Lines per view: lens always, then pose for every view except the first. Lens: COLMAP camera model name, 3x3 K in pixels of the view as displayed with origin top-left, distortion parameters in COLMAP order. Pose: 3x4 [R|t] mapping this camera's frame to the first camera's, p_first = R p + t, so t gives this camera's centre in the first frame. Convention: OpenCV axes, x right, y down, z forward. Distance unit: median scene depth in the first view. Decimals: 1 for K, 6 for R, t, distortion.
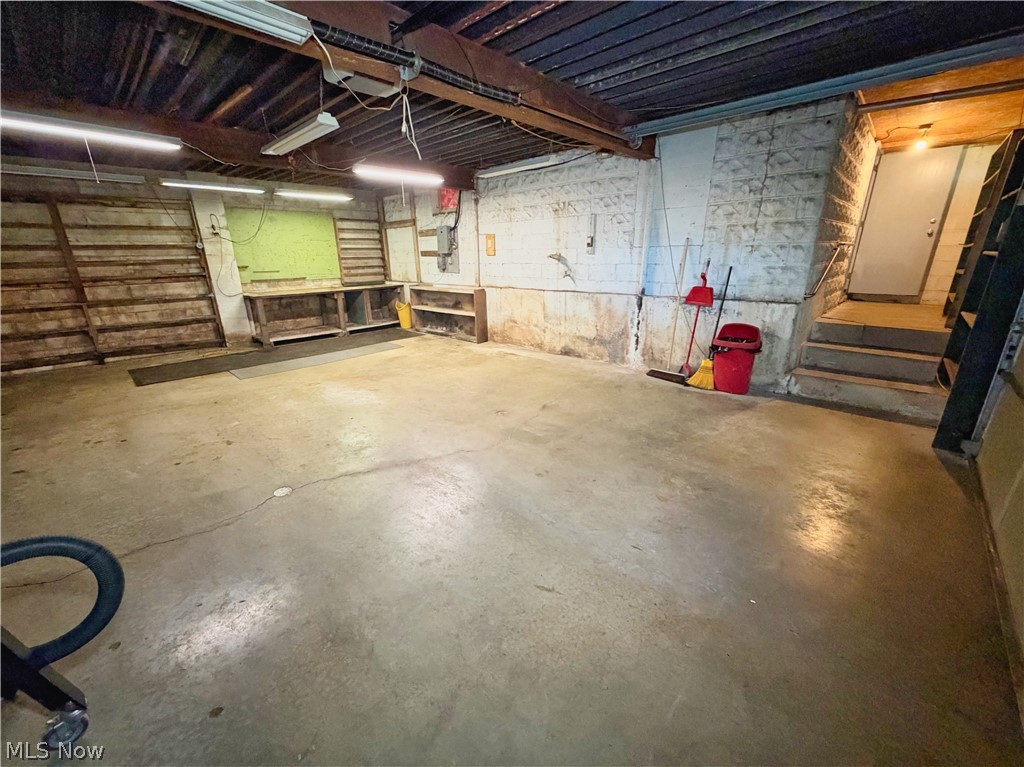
lens RADIAL K [[417.5, 0, 509.6], [0, 417.5, 391.0], [0, 0, 1]] dist [0.000145, 0.000064]
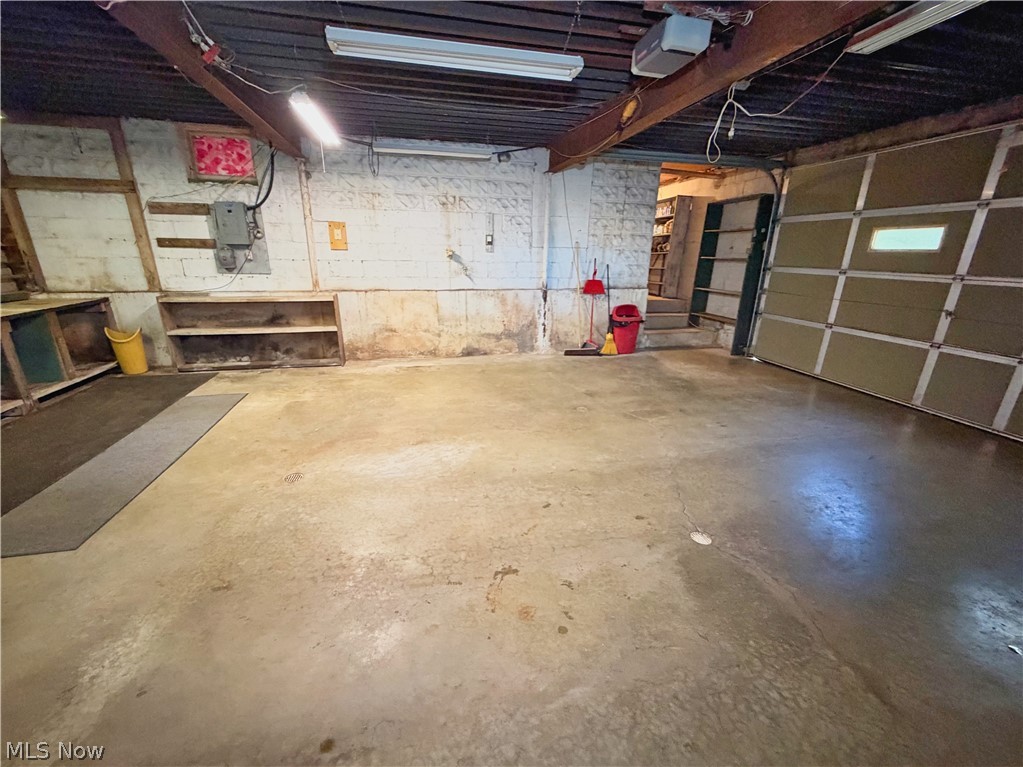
lens RADIAL K [[417.1, 0, 514.9], [0, 417.1, 393.9], [0, 0, 1]] dist [0.000145, 0.000064]
pose [[0.538270, -0.250392, 0.804717, -0.606701], [0.240083, 0.960839, 0.138380, -0.107872], [-0.807853, 0.118713, 0.577305, 0.356960]]
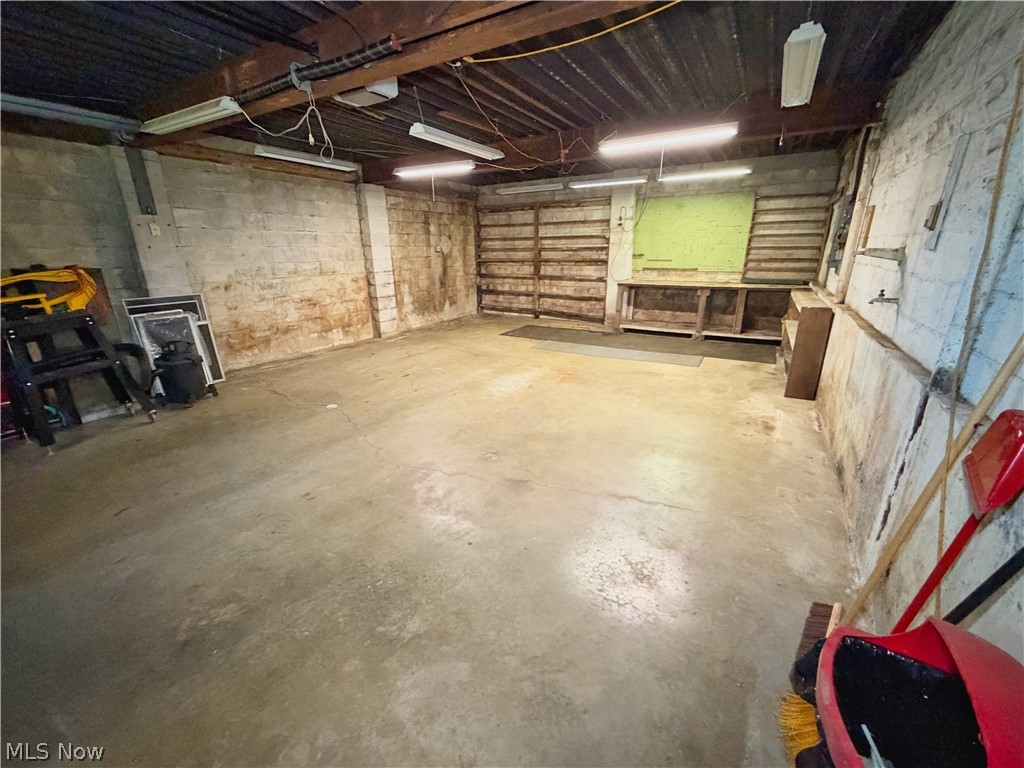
lens RADIAL K [[417.5, 0, 496.3], [0, 417.5, 390.1], [0, 0, 1]] dist [0.000145, 0.000064]
pose [[0.207809, 0.329743, -0.920915, 0.433654], [-0.298674, 0.917897, 0.261265, -0.175396], [0.931455, 0.220760, 0.289233, 0.501441]]
